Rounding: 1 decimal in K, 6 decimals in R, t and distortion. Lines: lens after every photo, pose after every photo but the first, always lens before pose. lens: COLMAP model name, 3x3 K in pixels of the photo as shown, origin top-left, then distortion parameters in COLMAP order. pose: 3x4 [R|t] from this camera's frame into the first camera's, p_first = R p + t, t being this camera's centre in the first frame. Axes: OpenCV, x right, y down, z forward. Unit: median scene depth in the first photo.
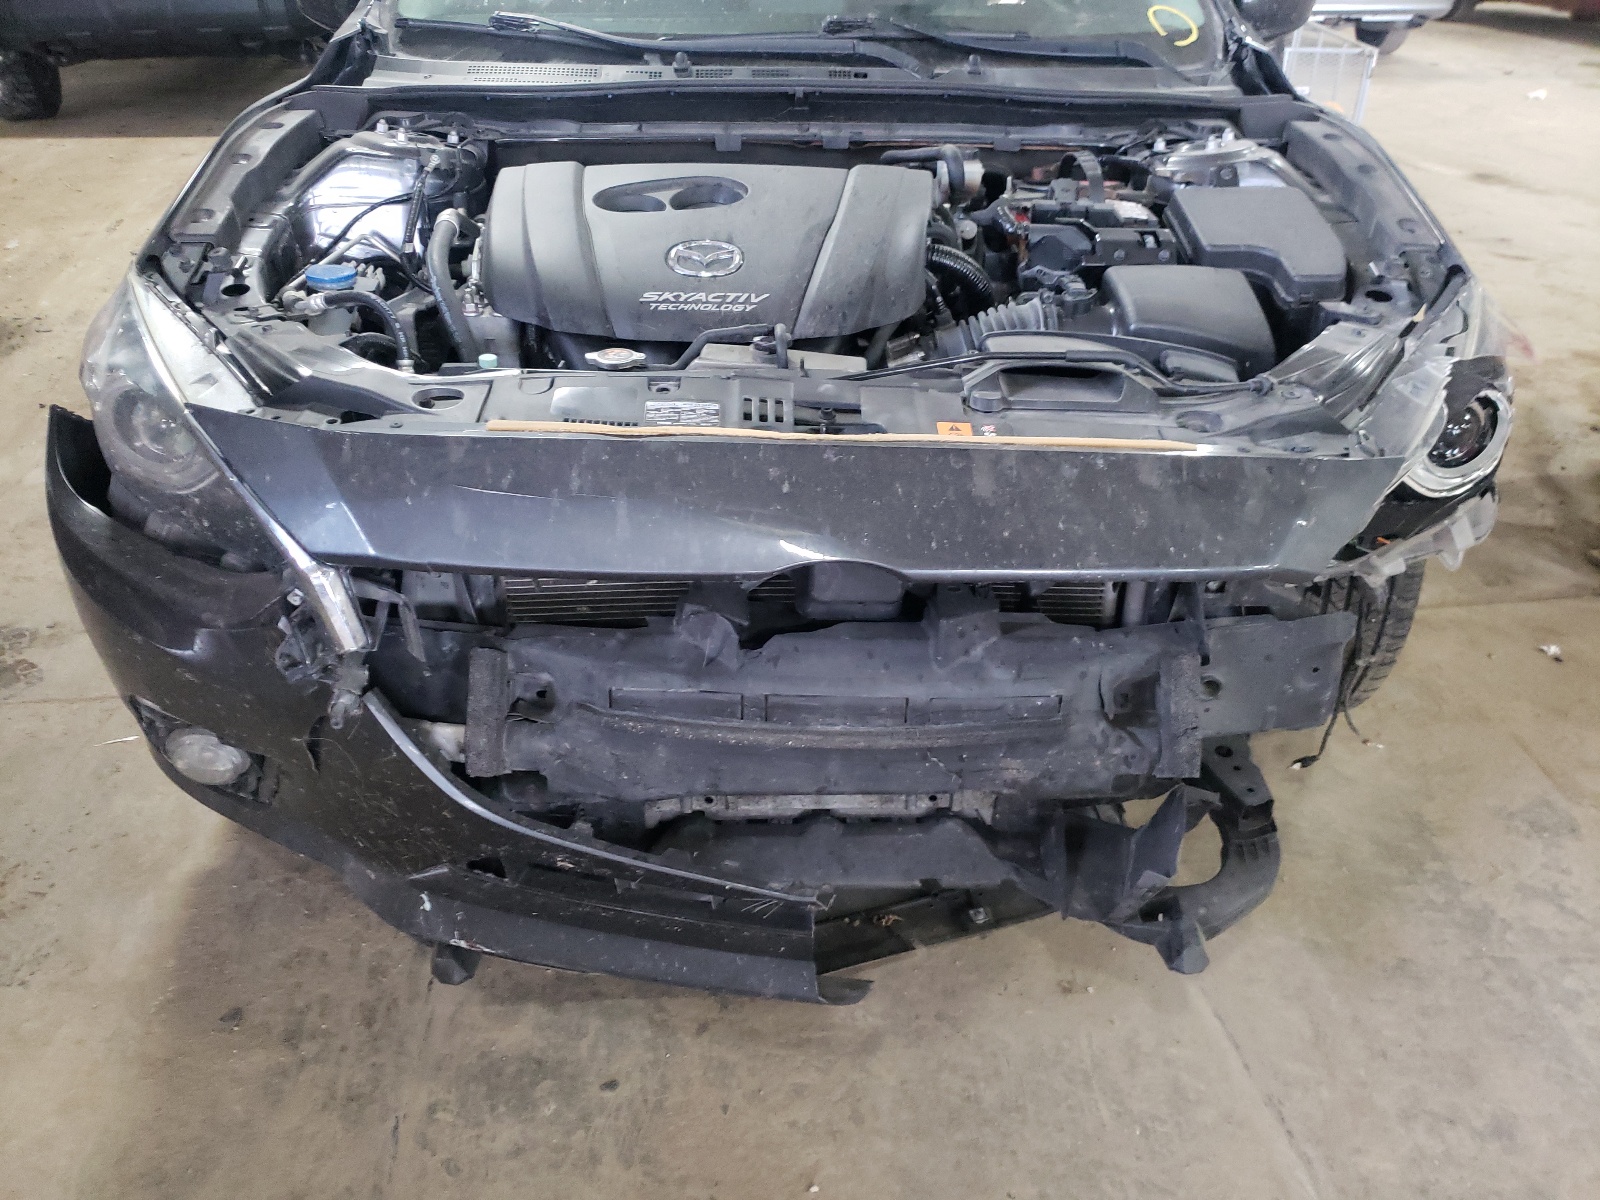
lens RADIAL K [[1264.0, 0, 800.0], [0, 1264.0, 600.0], [0, 0, 1]] dist [0.008388, 0.006681]
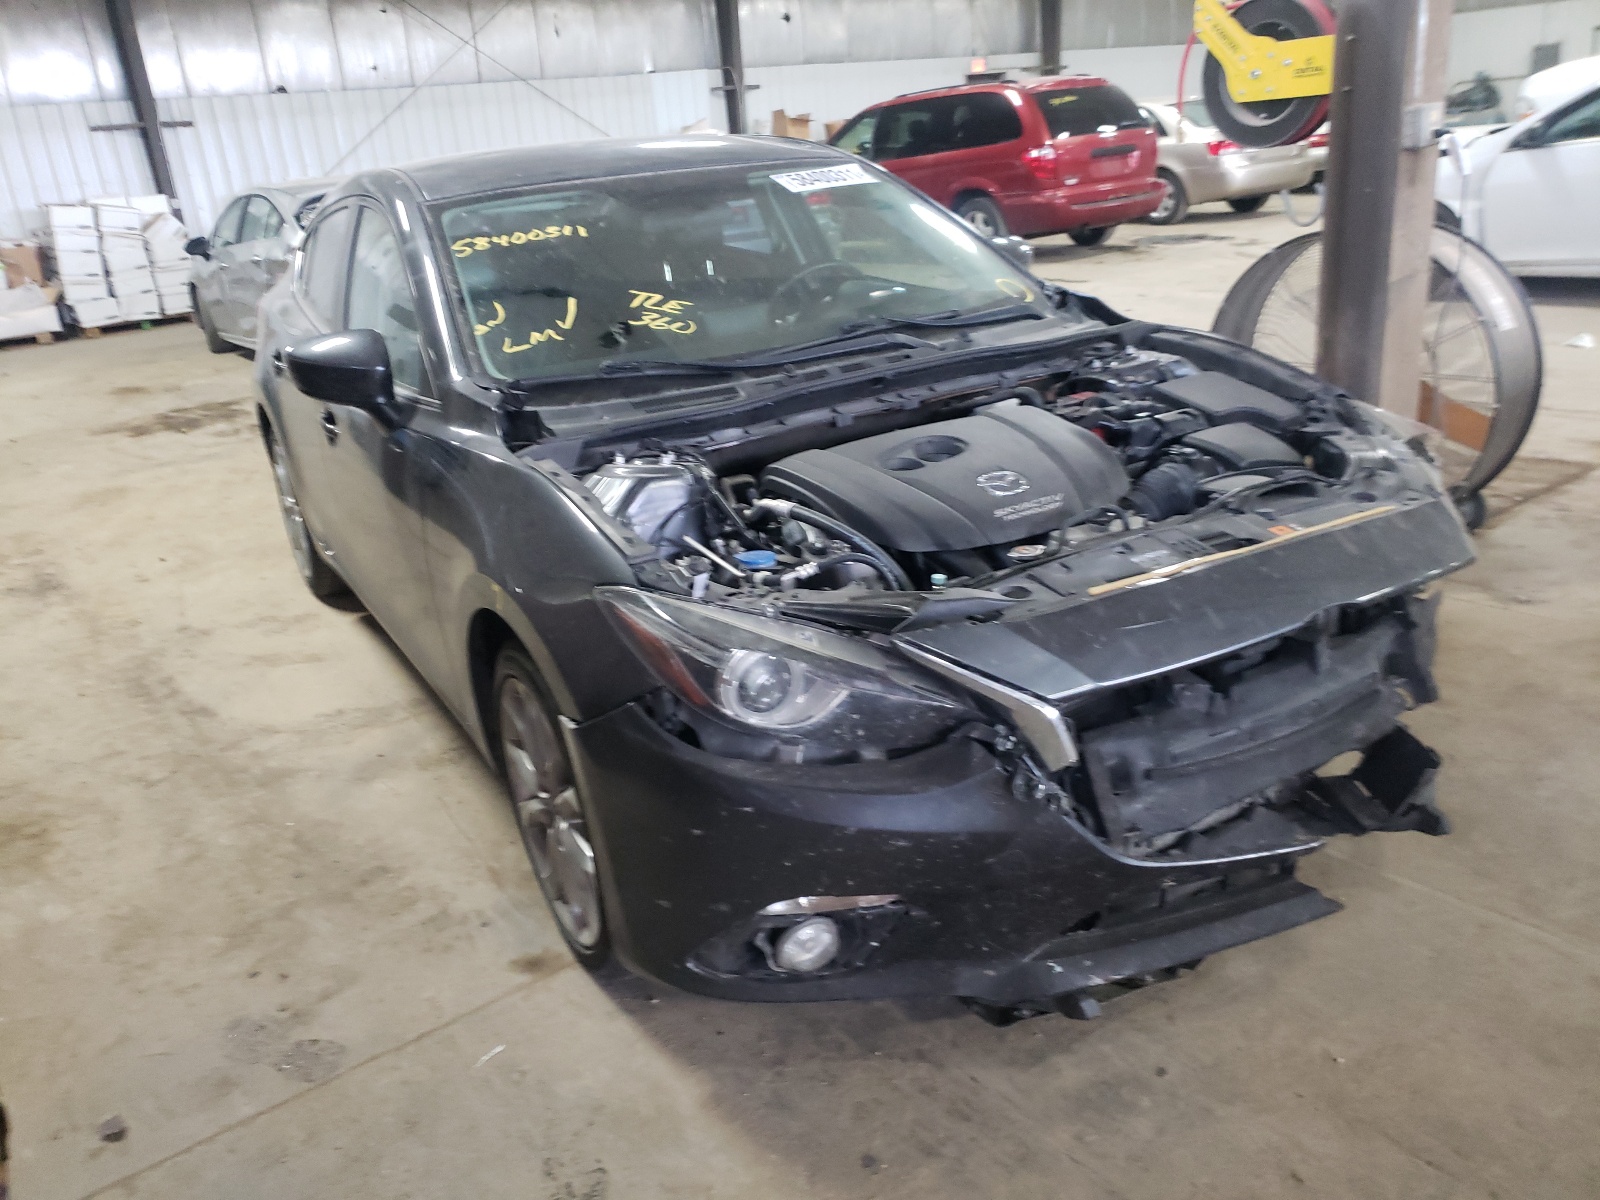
lens RADIAL K [[1230.0, 0, 763.9], [0, 1230.0, 595.7], [0, 0, 1]] dist [0.027103, -0.009942]
pose [[0.877123, -0.251851, 0.408934, -0.857833], [0.324940, 0.938198, -0.119154, -0.063787], [-0.353652, 0.237392, 0.904751, -0.141938]]
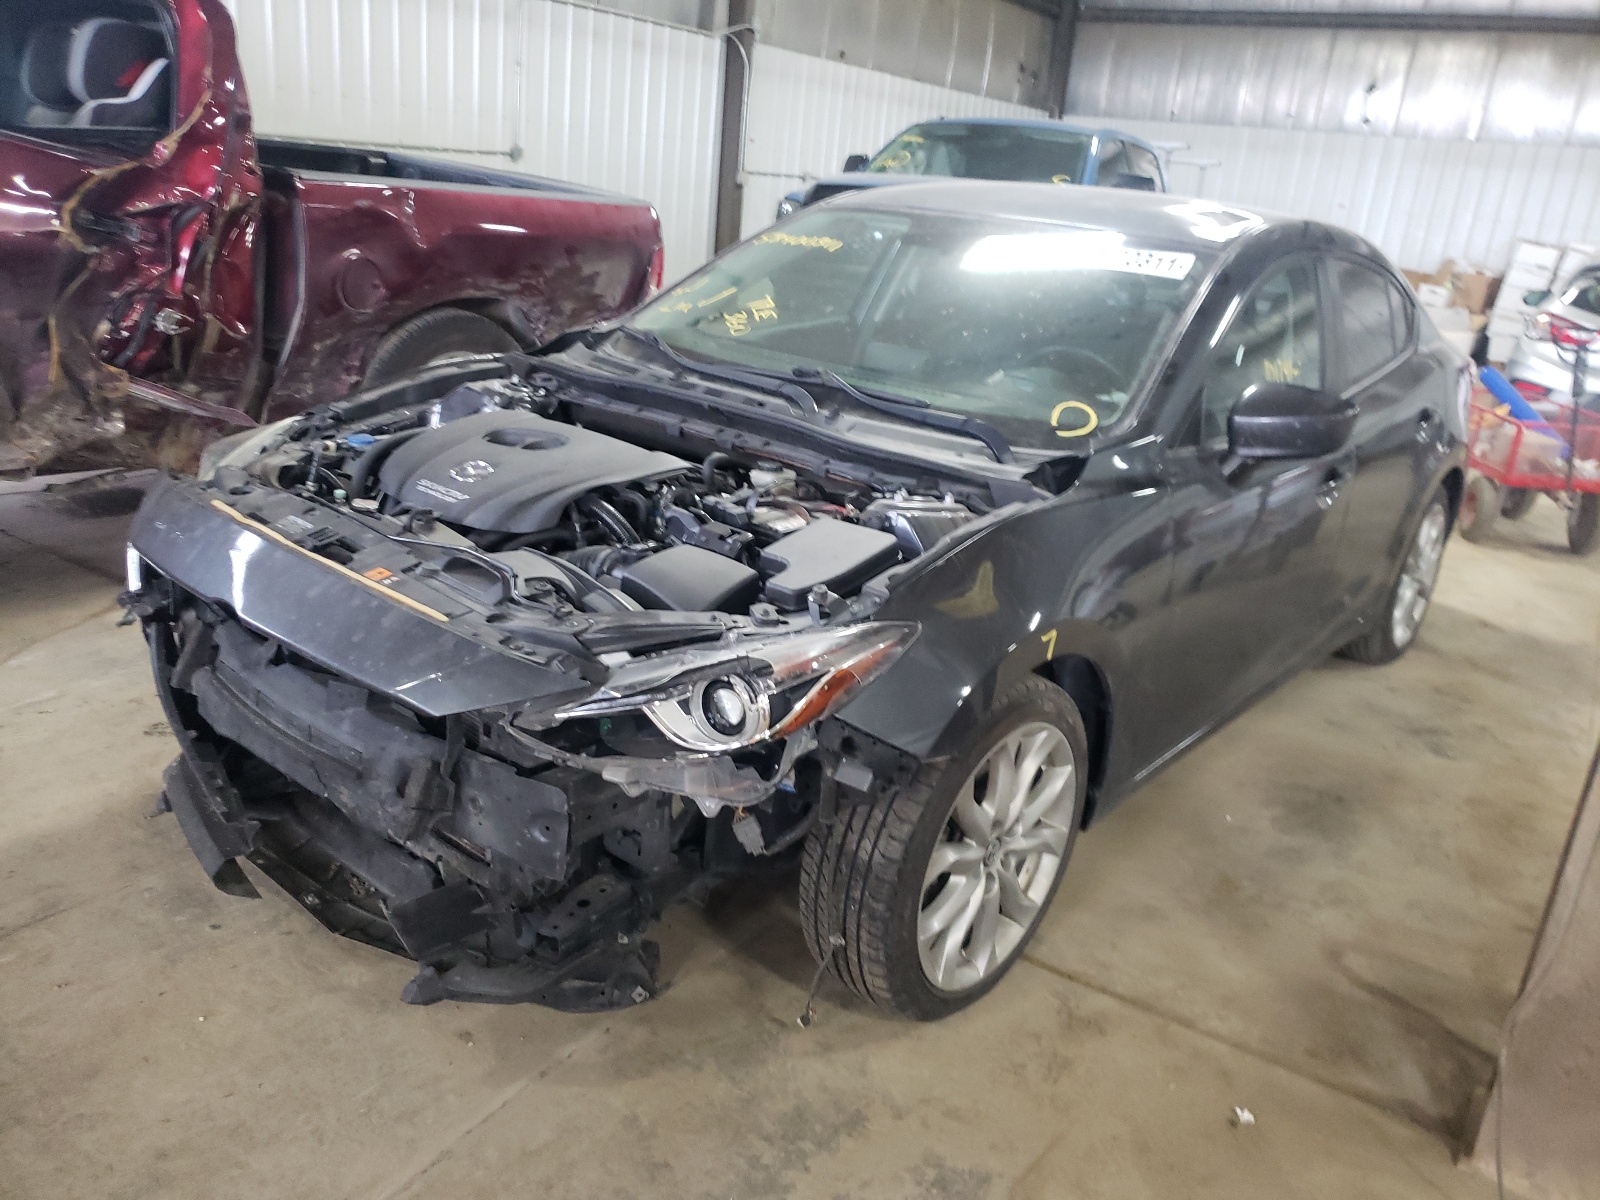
lens RADIAL K [[1264.0, 0, 800.0], [0, 1264.0, 600.0], [0, 0, 1]] dist [0.008388, 0.006681]
pose [[0.743795, 0.260188, -0.615687, 1.172515], [-0.393275, 0.915165, -0.088358, -0.133770], [0.540465, 0.307855, 0.783021, 0.011389]]
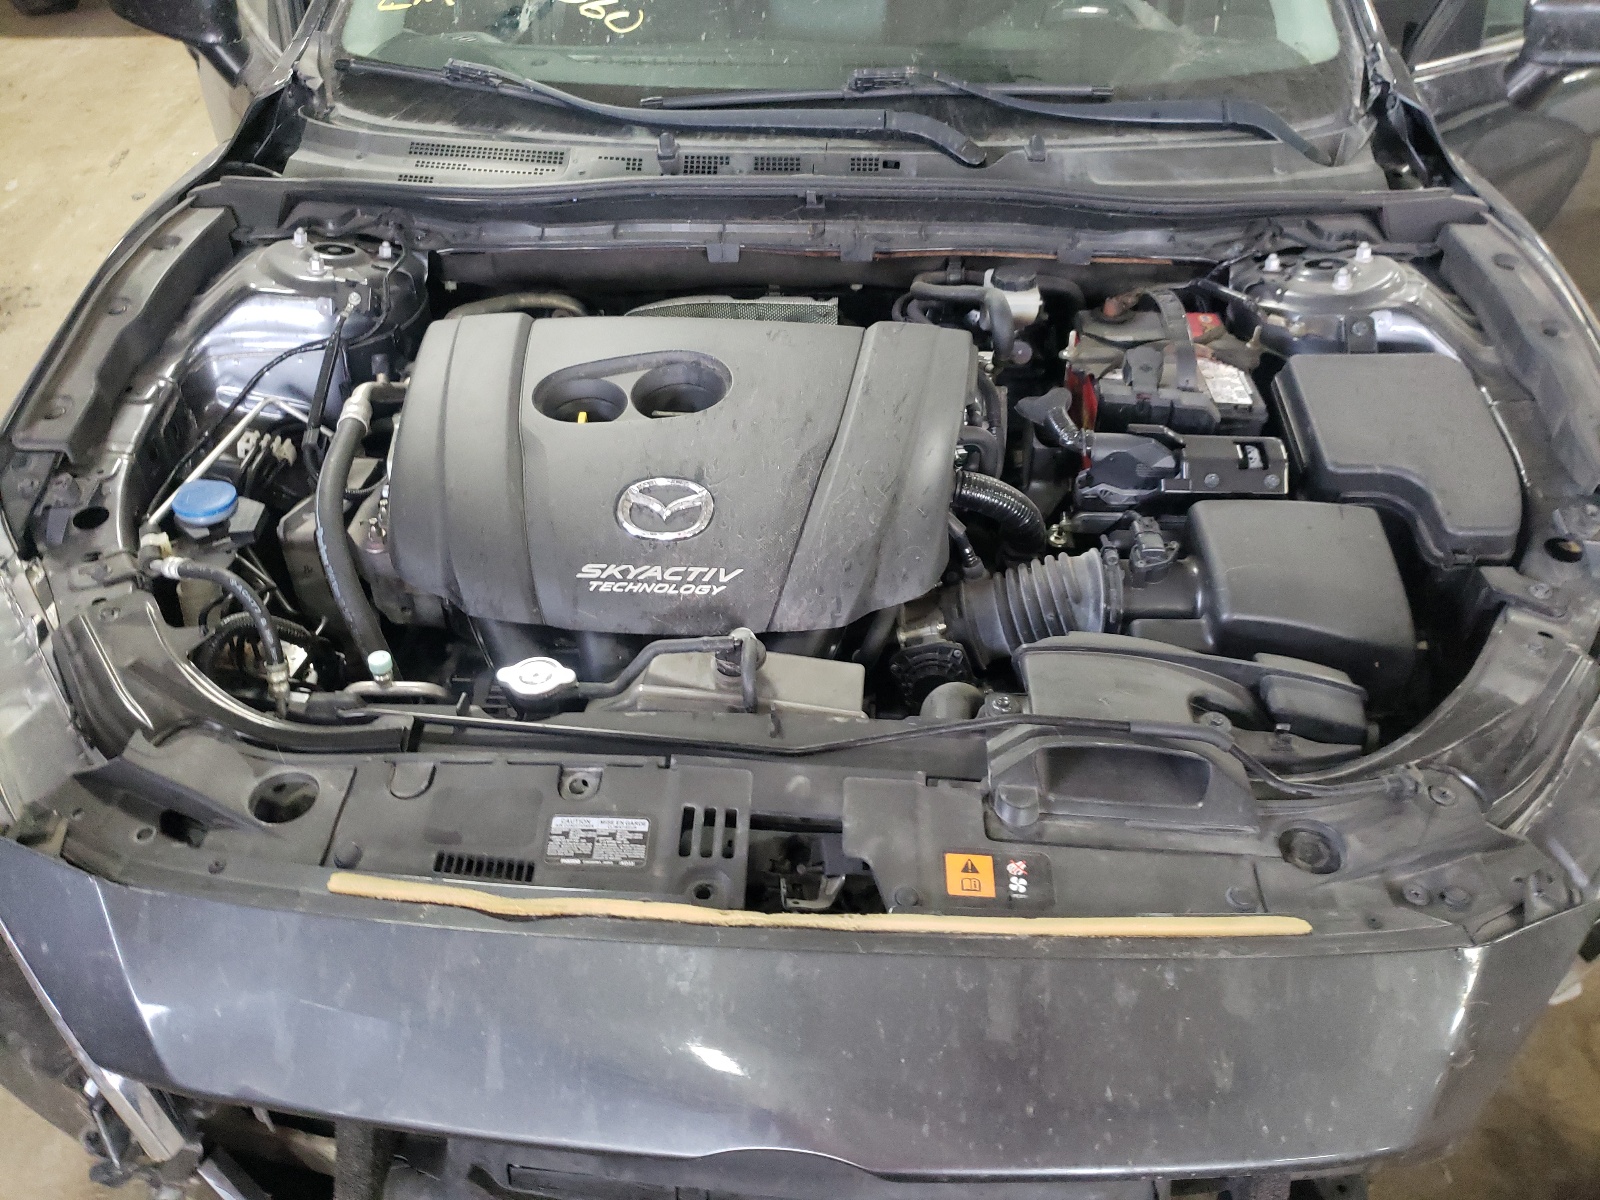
lens RADIAL K [[1230.0, 0, 763.9], [0, 1230.0, 595.7], [0, 0, 1]] dist [0.027103, -0.009942]
pose [[0.997075, 0.031465, -0.069655, 0.036803], [-0.022403, 0.991617, 0.127255, -0.290562], [0.073075, -0.125322, 0.989421, 0.232330]]
